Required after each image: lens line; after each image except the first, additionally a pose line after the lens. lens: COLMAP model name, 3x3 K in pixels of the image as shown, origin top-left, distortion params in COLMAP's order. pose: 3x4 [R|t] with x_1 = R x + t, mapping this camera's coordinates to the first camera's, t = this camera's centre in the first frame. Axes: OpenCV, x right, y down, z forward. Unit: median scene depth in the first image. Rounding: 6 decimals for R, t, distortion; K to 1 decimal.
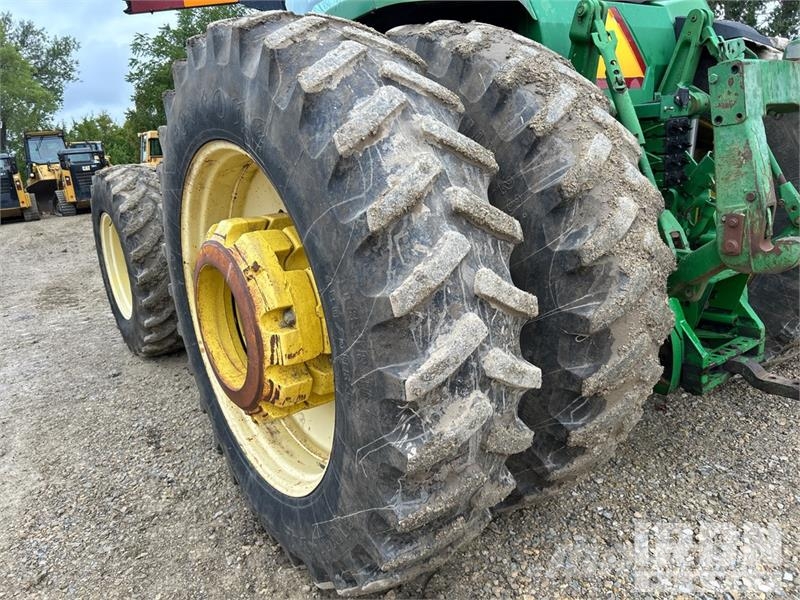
lens RADIAL K [[589.0, 0, 404.8], [0, 589.0, 300.7], [0, 0, 1]] dist [0.103742, -0.151227]
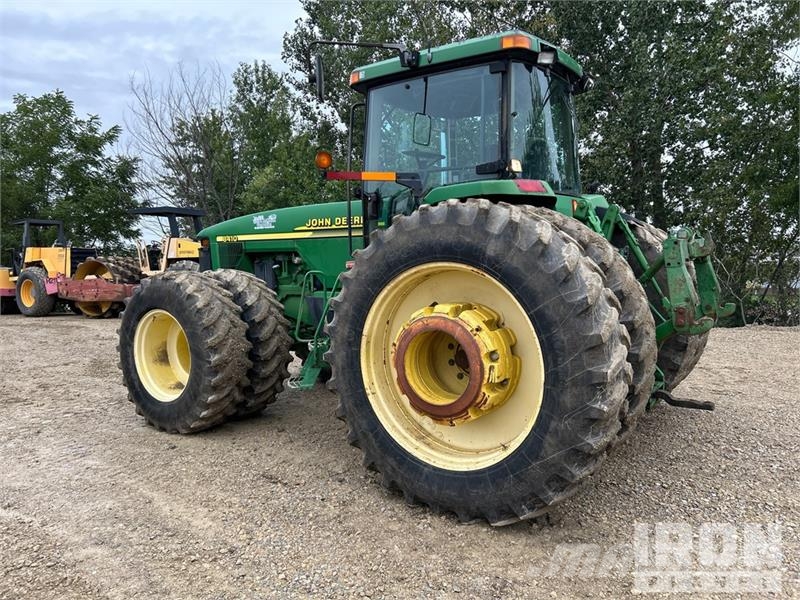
lens RADIAL K [[589.0, 0, 404.8], [0, 589.0, 300.7], [0, 0, 1]] dist [0.103742, -0.151227]
pose [[0.937377, 0.029331, 0.347079, -1.115071], [0.040470, 0.980528, -0.192163, 0.202930], [-0.345957, 0.194176, 0.917938, -0.626804]]
